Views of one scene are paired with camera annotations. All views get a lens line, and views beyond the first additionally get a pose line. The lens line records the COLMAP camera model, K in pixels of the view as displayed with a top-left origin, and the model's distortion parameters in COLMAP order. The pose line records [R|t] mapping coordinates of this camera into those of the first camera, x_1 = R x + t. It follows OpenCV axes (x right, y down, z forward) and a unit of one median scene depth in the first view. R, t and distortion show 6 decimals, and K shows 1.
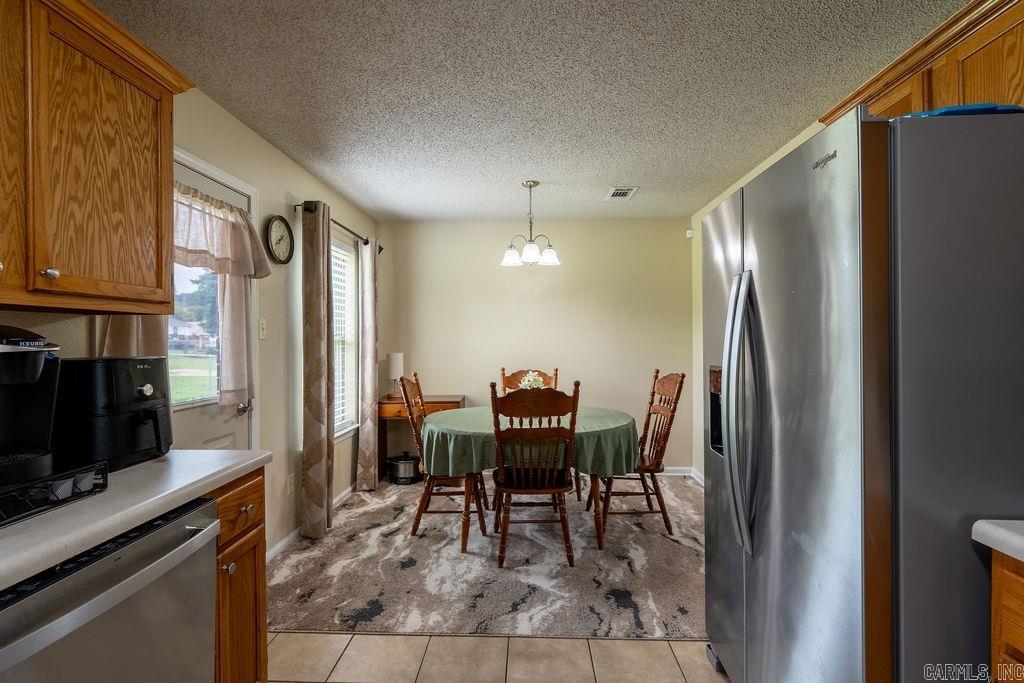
lens RADIAL K [[459.1, 0, 510.7], [0, 459.1, 339.7], [0, 0, 1]] dist [-0.010717, 0.002773]
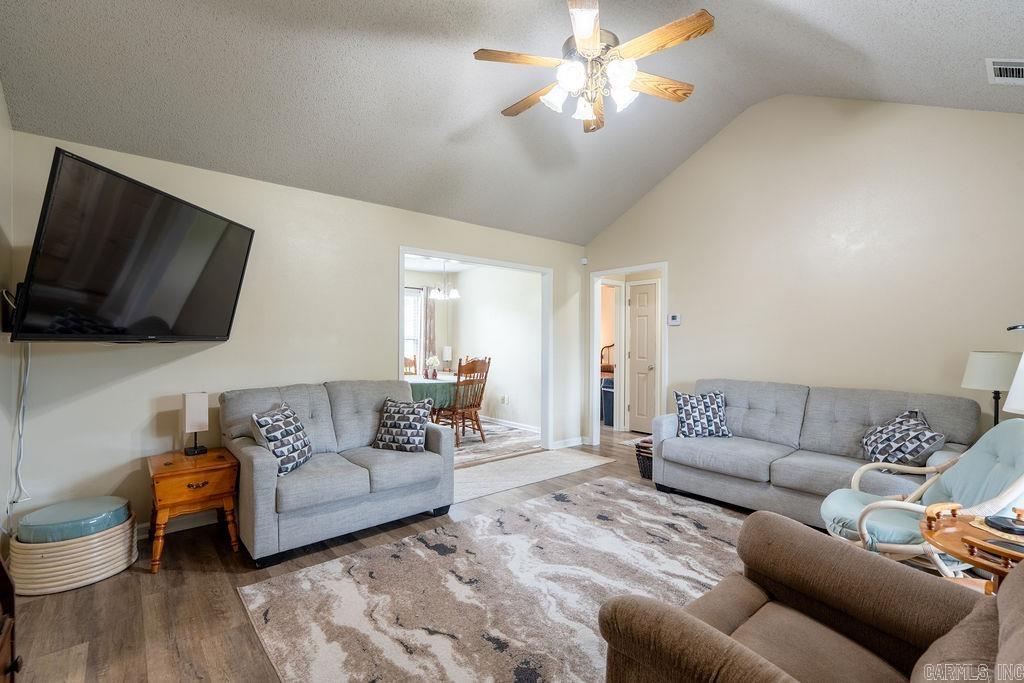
lens RADIAL K [[459.1, 0, 508.5], [0, 459.1, 341.2], [0, 0, 1]] dist [-0.010717, 0.002773]
pose [[-0.735870, 0.002477, -0.677119, 0.707151], [0.005171, 0.999985, -0.001961, 0.006005], [0.677104, -0.004945, -0.735871, 1.514575]]
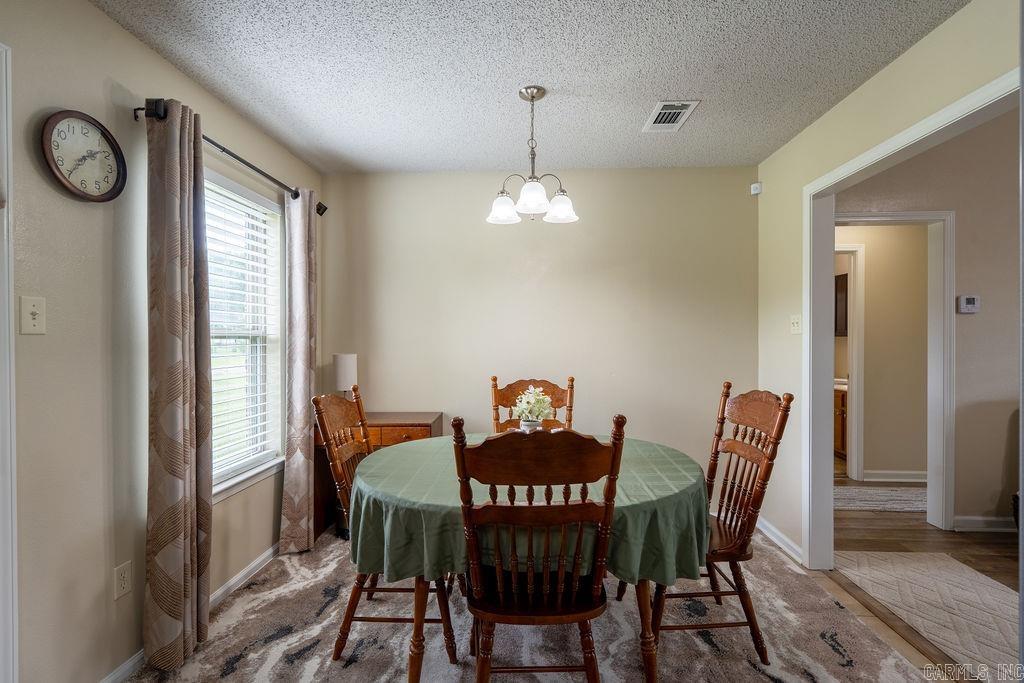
lens RADIAL K [[459.1, 0, 509.8], [0, 459.1, 343.0], [0, 0, 1]] dist [-0.010717, 0.002773]
pose [[0.999947, 0.002909, -0.009906, 0.021307], [-0.002763, 0.999887, 0.014754, 0.000268], [0.009947, -0.014726, 0.999842, 0.402927]]
